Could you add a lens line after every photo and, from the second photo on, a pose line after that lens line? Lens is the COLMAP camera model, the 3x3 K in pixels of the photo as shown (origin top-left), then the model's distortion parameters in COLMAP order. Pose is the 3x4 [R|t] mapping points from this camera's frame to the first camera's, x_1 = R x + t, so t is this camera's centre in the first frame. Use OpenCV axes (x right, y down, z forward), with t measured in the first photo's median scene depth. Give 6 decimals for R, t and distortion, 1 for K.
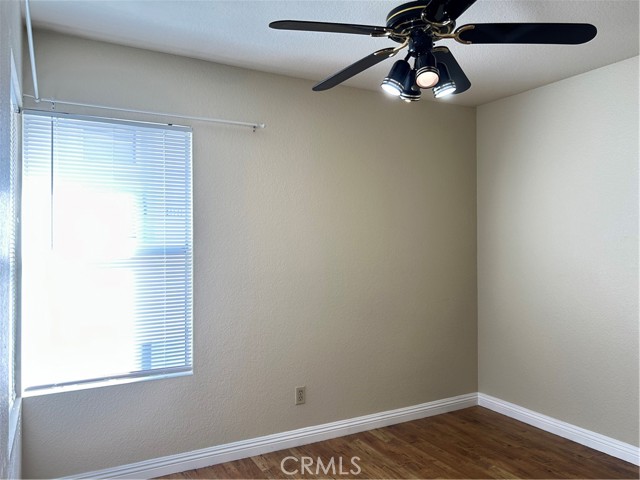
lens RADIAL K [[486.0, 0, 317.3], [0, 486.0, 241.0], [0, 0, 1]] dist [0.069829, -0.005750]
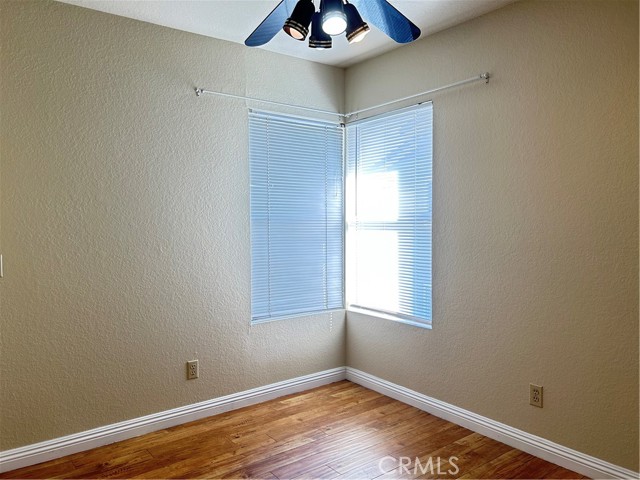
lens RADIAL K [[486.0, 0, 317.3], [0, 486.0, 241.0], [0, 0, 1]] dist [0.069829, -0.005750]
pose [[0.175699, 0.038292, -0.983699, 0.782532], [-0.002623, 0.999258, 0.038429, 0.036472], [0.984440, -0.004172, 0.175669, 0.570568]]
